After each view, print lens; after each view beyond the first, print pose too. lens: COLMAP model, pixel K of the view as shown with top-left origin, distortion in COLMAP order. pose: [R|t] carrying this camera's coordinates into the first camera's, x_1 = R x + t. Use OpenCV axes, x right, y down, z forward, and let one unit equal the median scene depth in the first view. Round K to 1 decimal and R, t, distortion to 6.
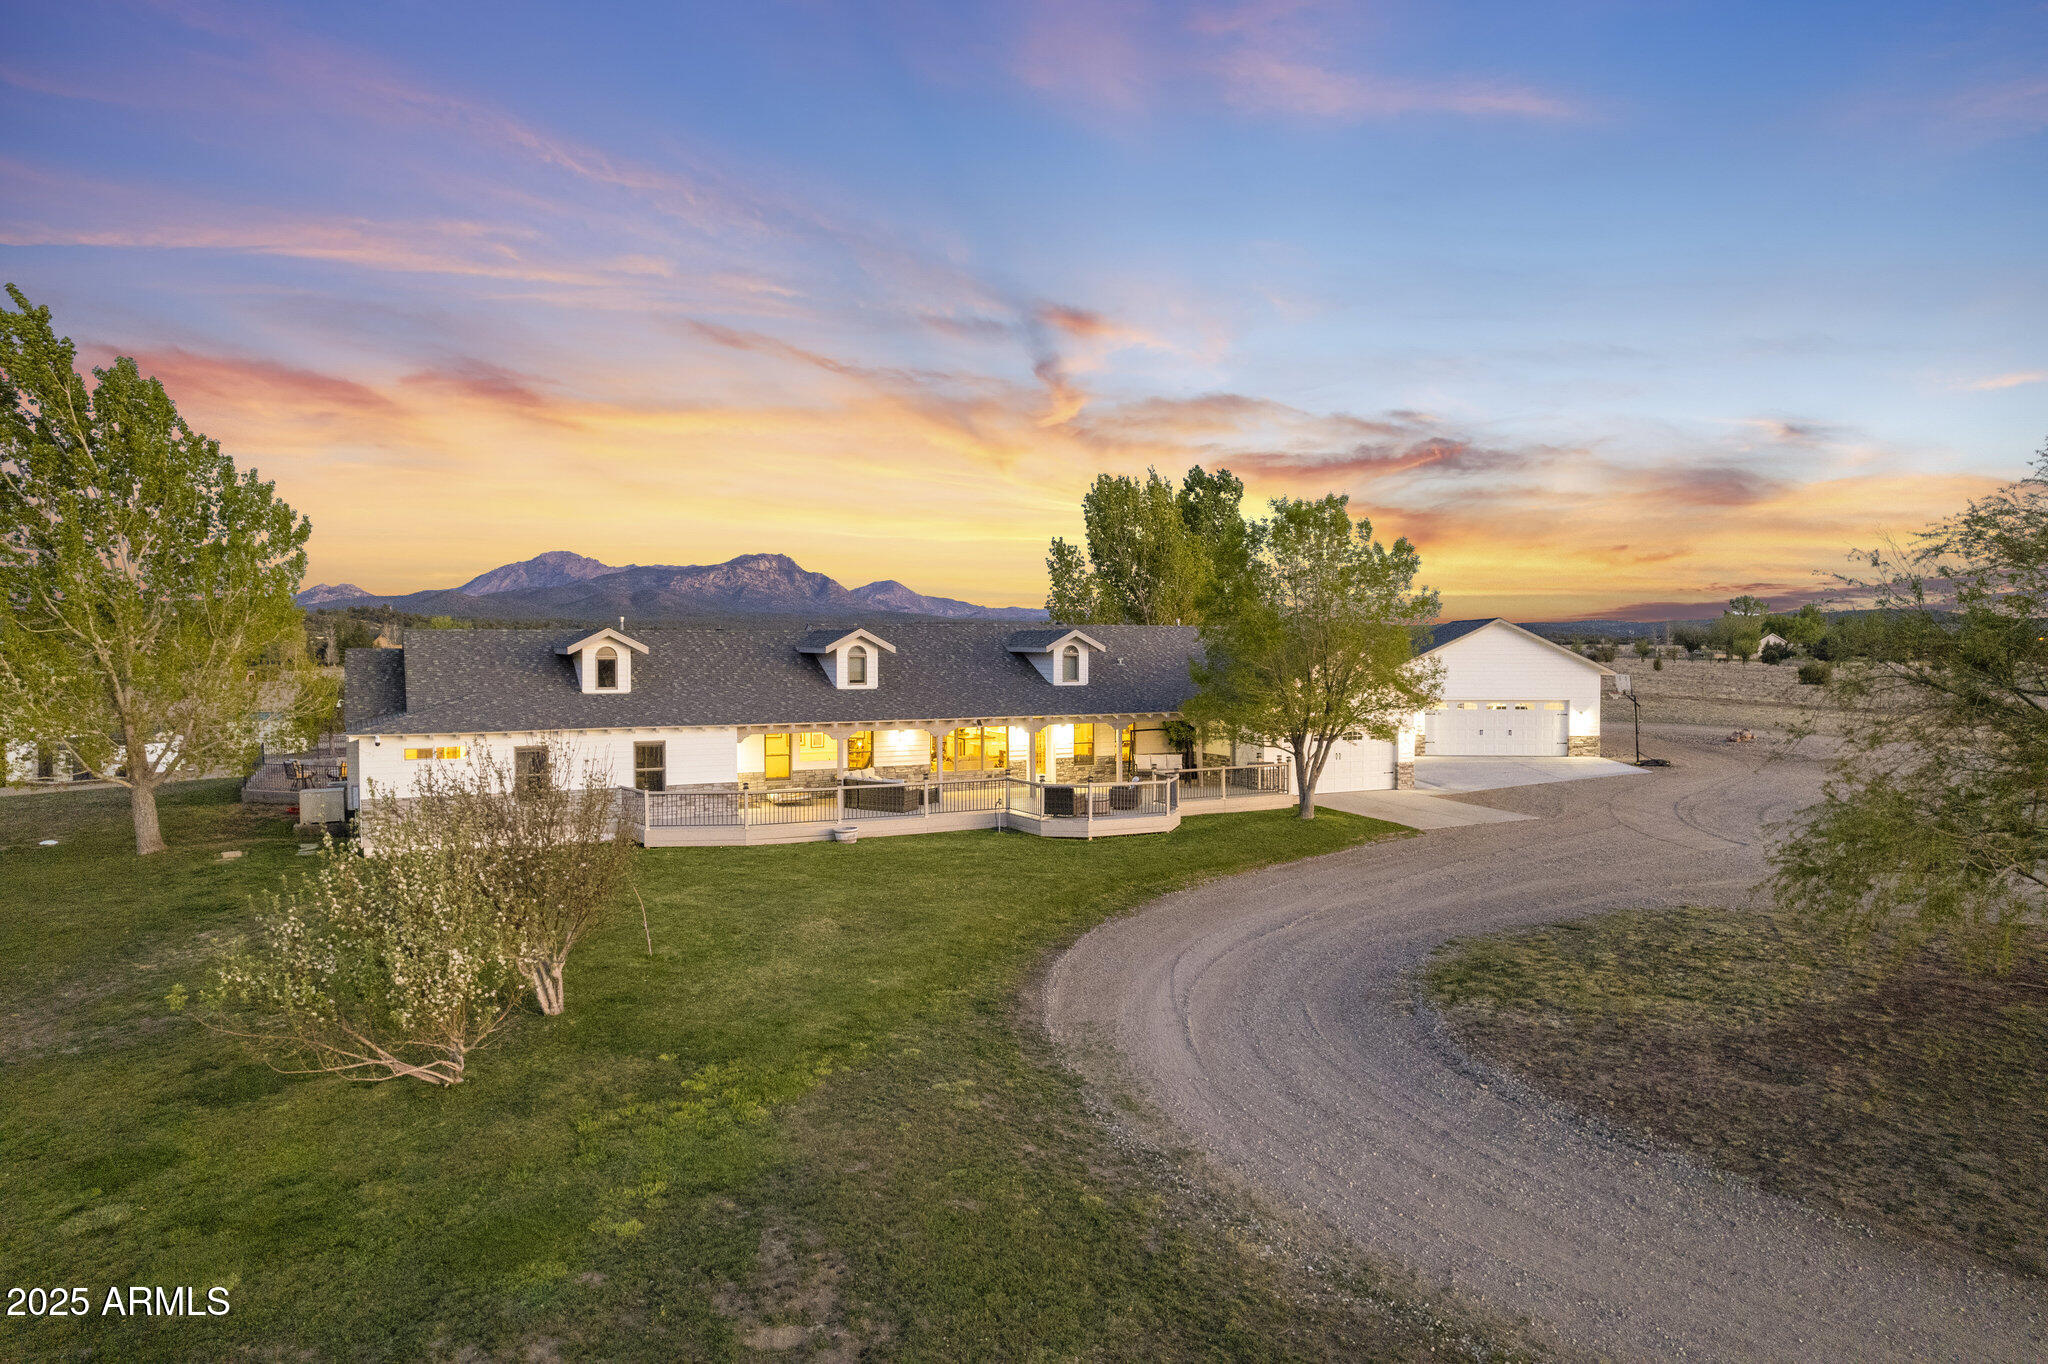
lens RADIAL K [[1309.3, 0, 1036.4], [0, 1309.3, 685.5], [0, 0, 1]] dist [-0.075596, 0.069186]
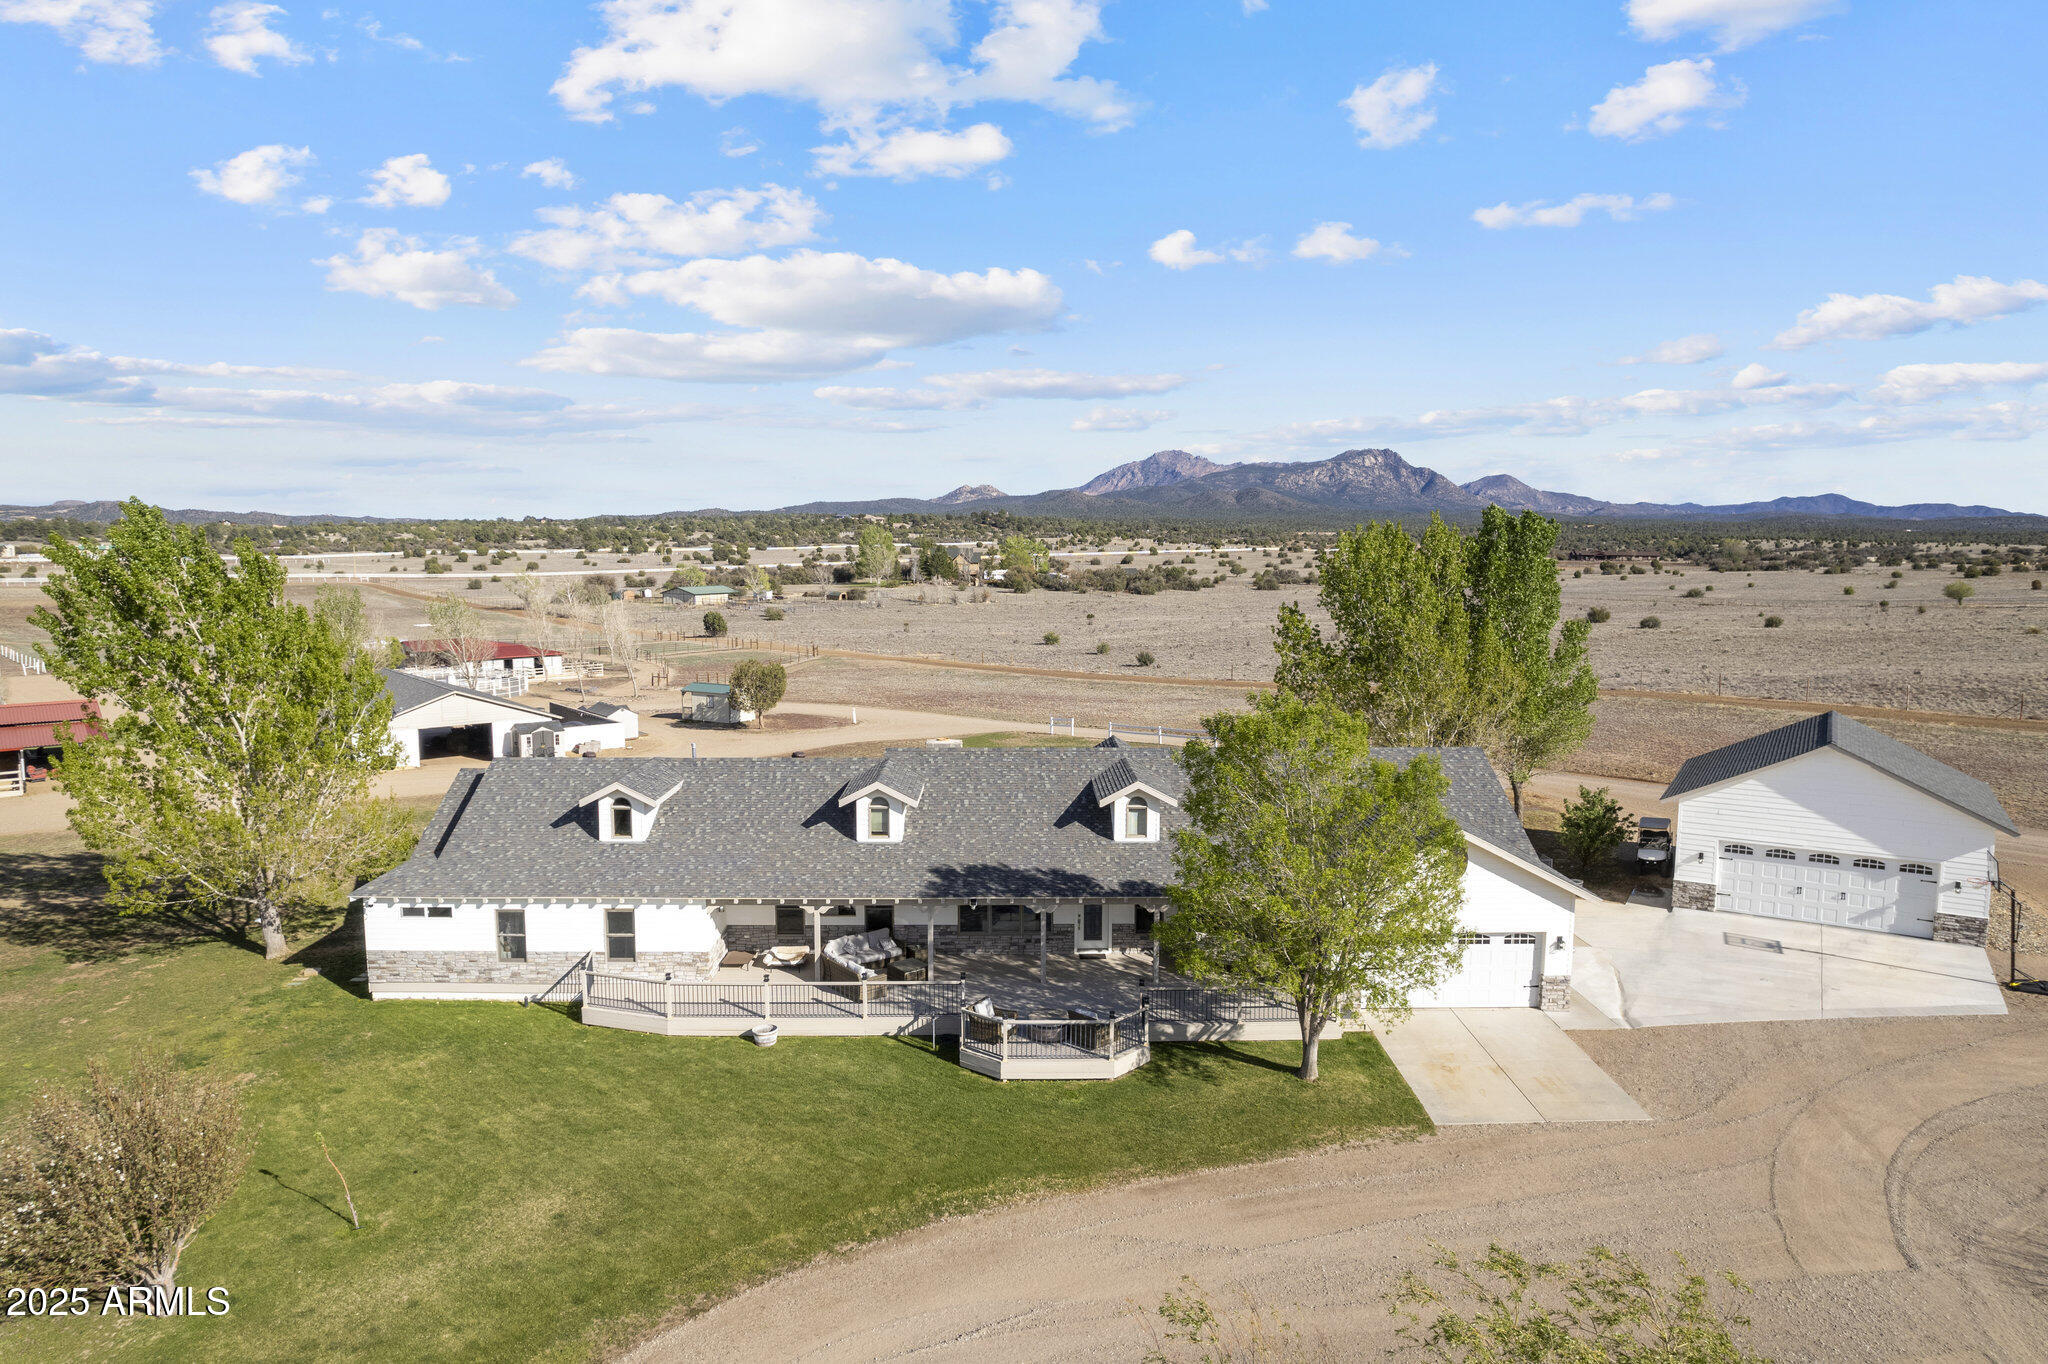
lens RADIAL K [[1309.3, 0, 1036.4], [0, 1309.3, 685.5], [0, 0, 1]] dist [-0.075596, 0.069186]
pose [[0.898451, 0.052211, -0.435958, 0.414853], [-0.017508, 0.996375, 0.083247, -0.213885], [0.438724, -0.067160, 0.896109, 0.237342]]
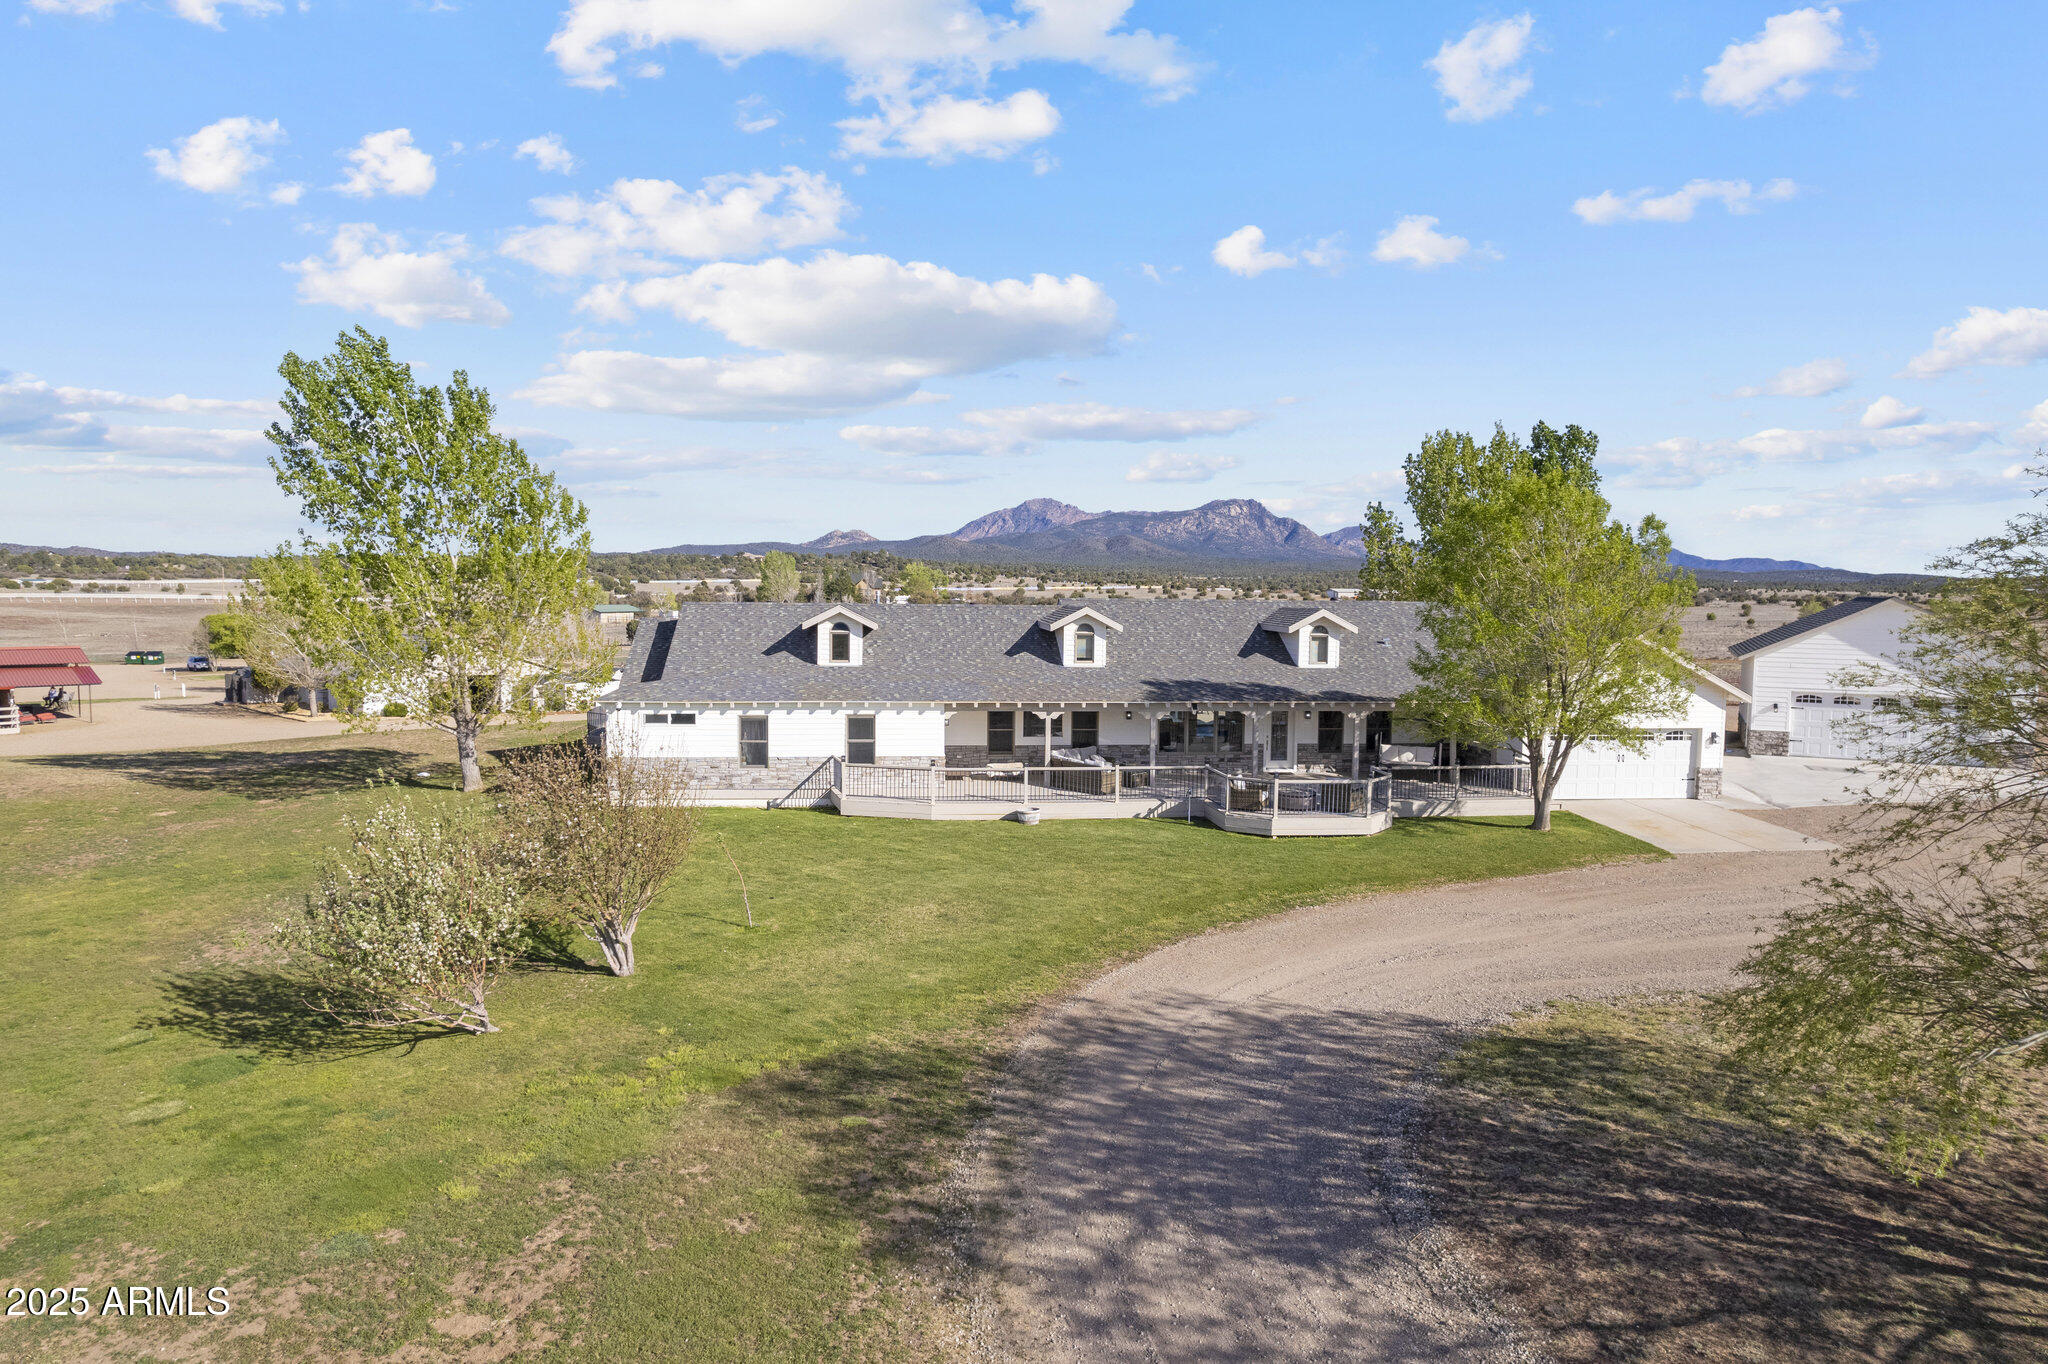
lens RADIAL K [[1309.3, 0, 1036.4], [0, 1309.3, 685.5], [0, 0, 1]] dist [-0.075596, 0.069186]
pose [[0.937453, 0.037407, -0.346097, 0.197151], [-0.023002, 0.998693, 0.045636, -0.031426], [0.347352, -0.034821, 0.937088, 0.052072]]
